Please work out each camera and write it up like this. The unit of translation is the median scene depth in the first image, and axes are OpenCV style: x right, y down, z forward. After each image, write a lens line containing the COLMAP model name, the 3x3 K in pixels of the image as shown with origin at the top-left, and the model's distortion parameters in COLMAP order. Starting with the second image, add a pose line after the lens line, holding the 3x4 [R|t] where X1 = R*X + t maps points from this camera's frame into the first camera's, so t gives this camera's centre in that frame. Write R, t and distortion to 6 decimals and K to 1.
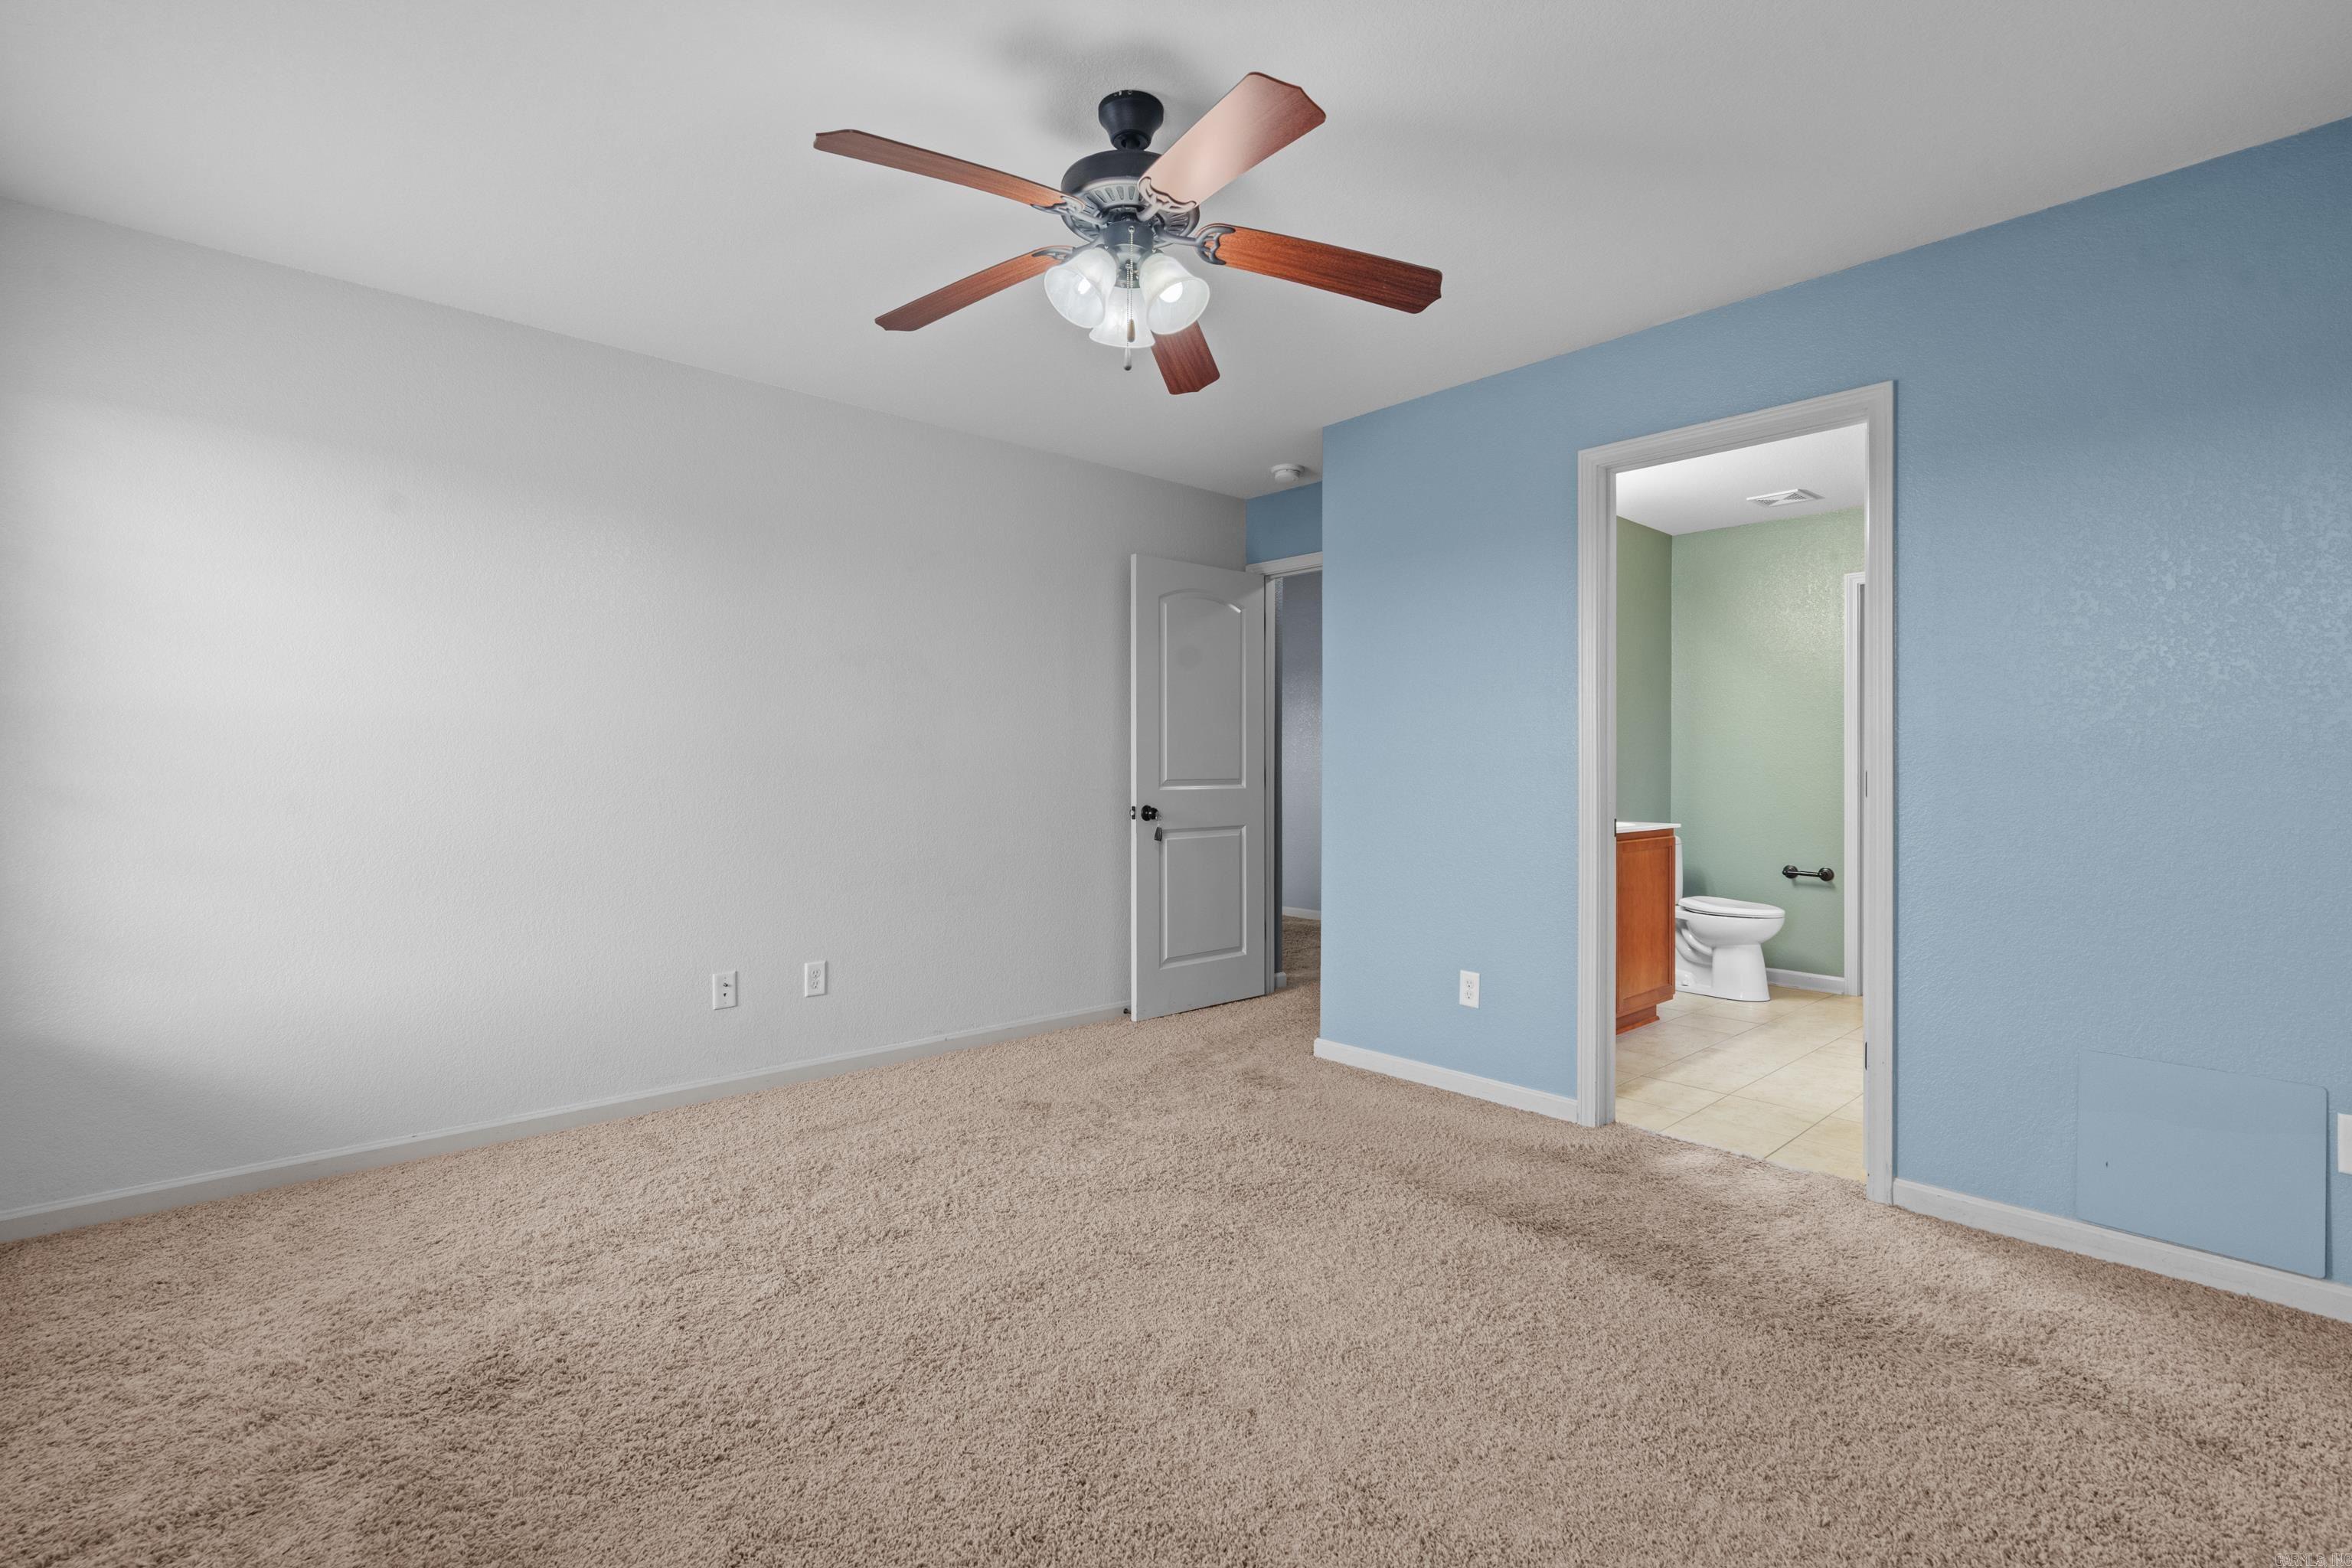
lens RADIAL K [[1070.3, 0, 1183.6], [0, 1070.3, 776.4], [0, 0, 1]] dist [-0.003166, 0.000561]
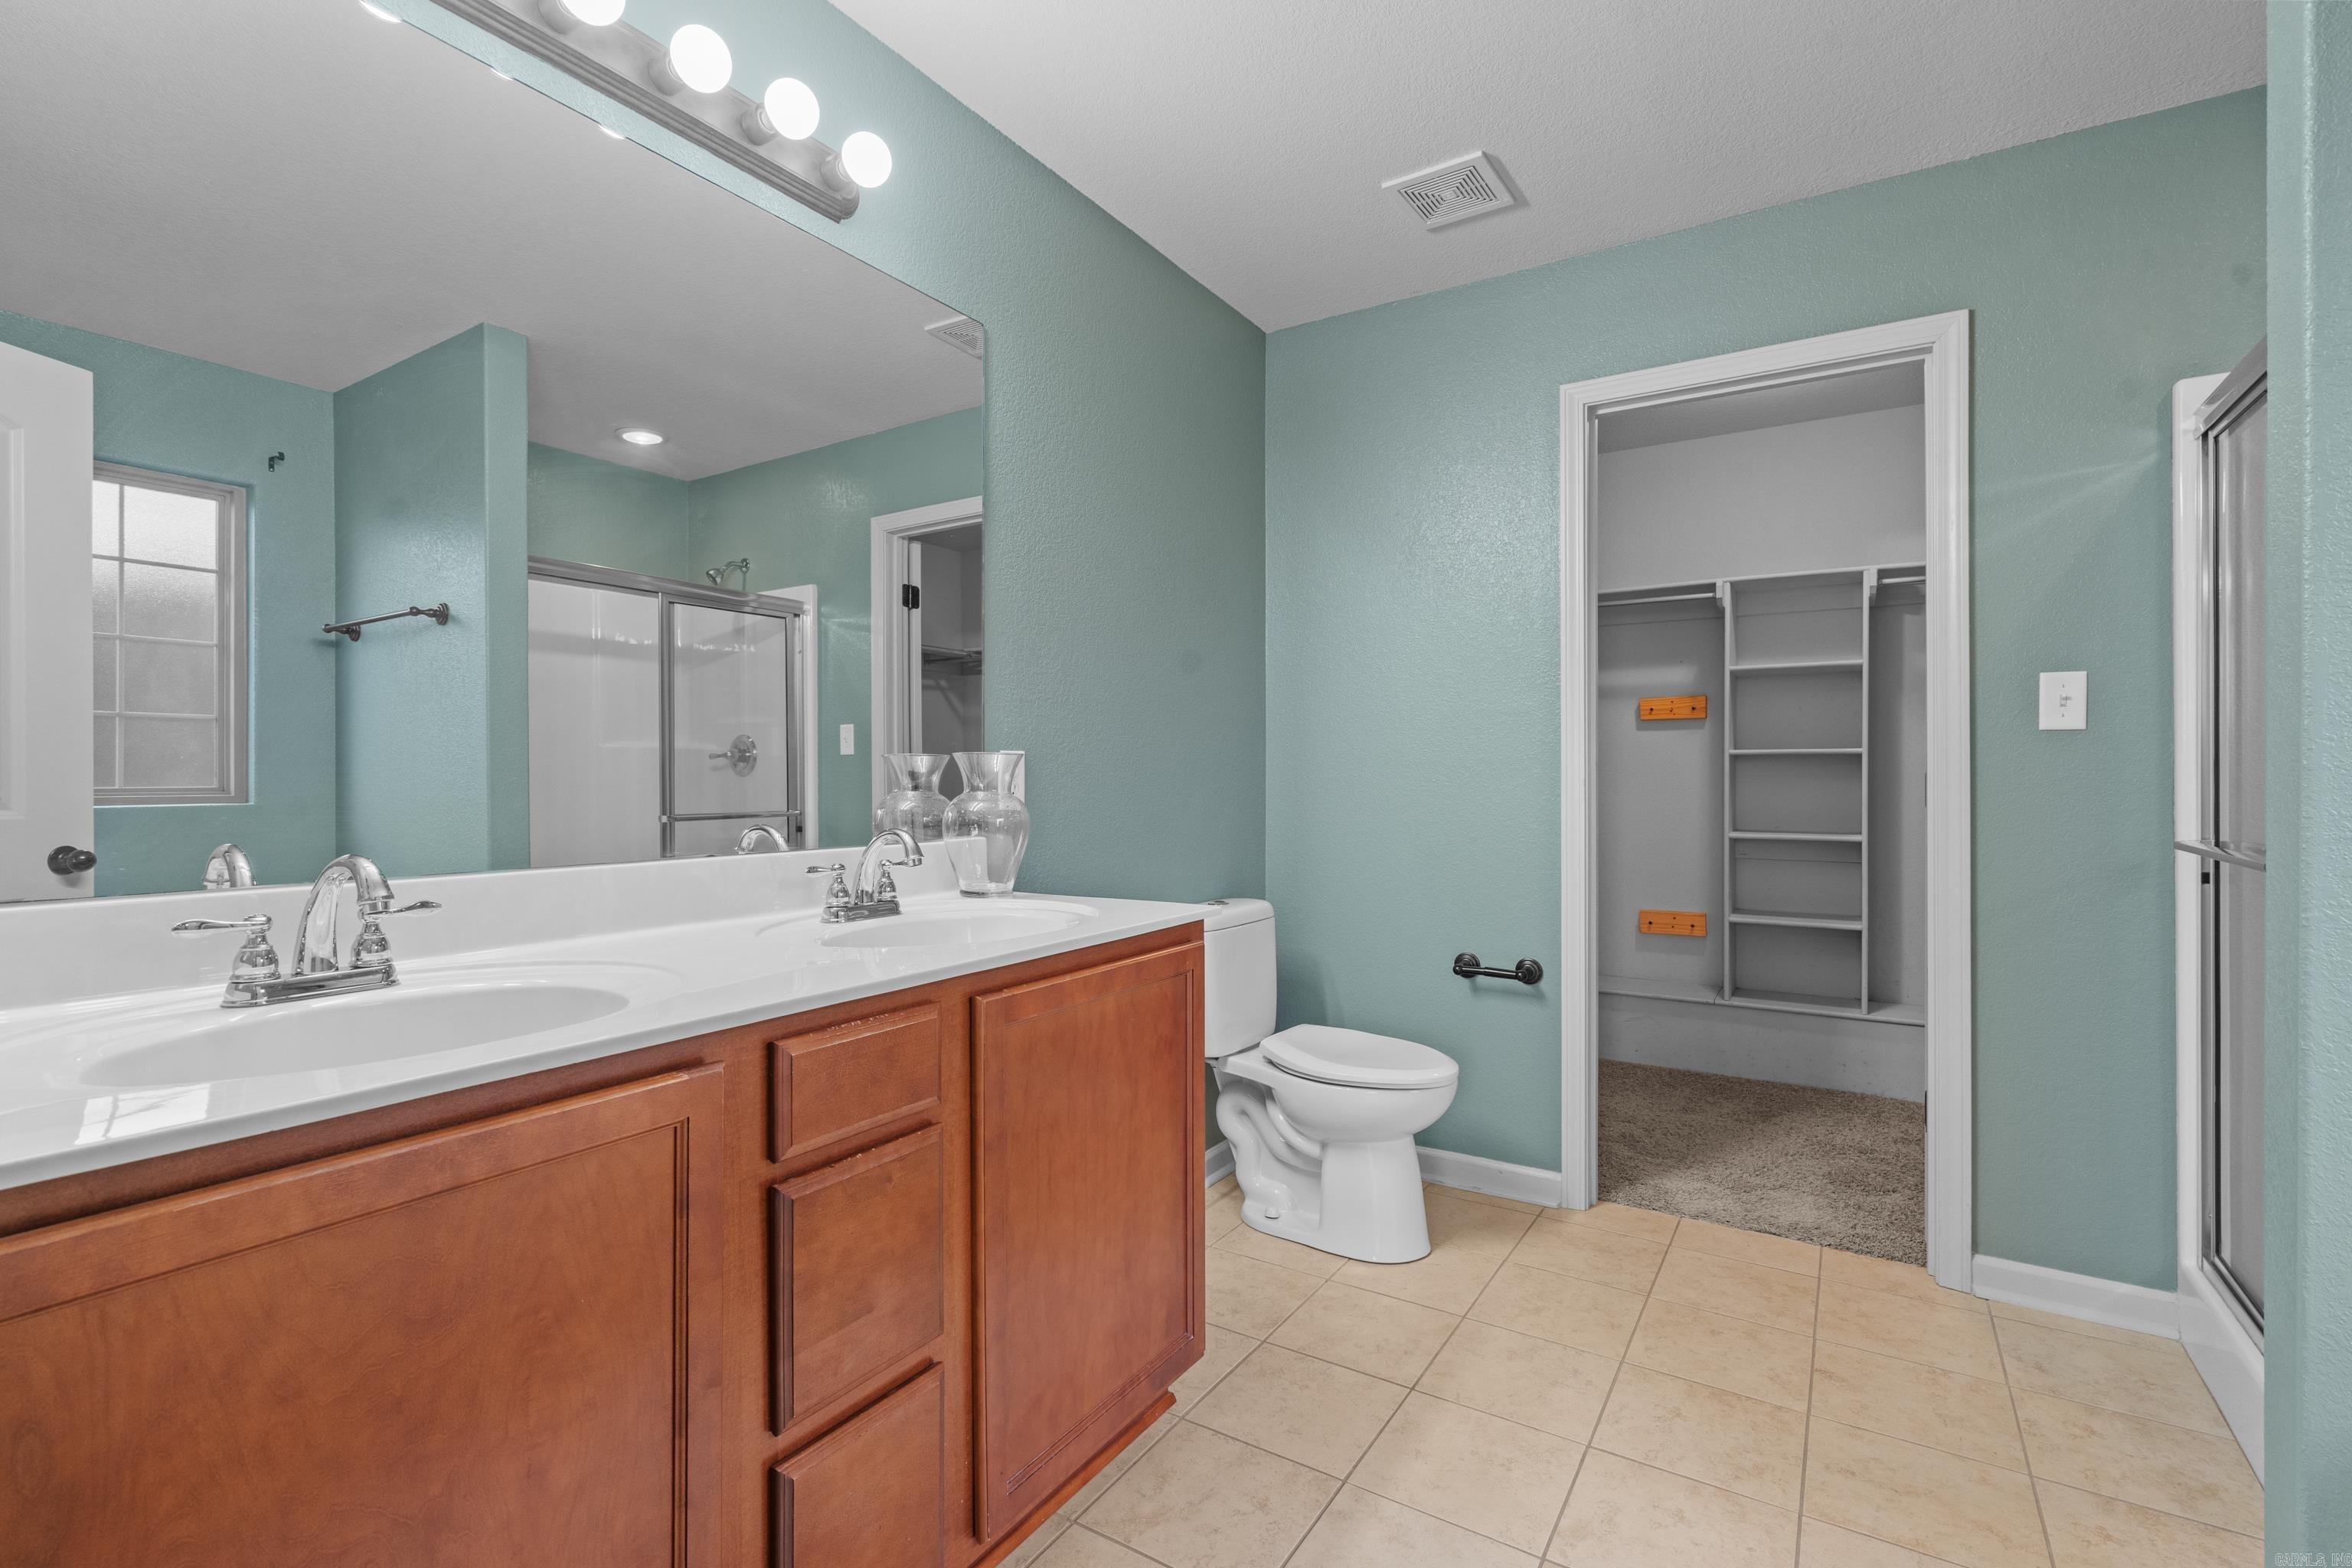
lens RADIAL K [[1070.3, 0, 1169.9], [0, 1070.3, 772.2], [0, 0, 1]] dist [-0.003166, 0.000561]
pose [[0.967506, -0.001140, 0.252846, 0.294572], [0.001930, 0.999994, -0.002875, -0.004212], [-0.252841, 0.003269, 0.967502, 0.529527]]
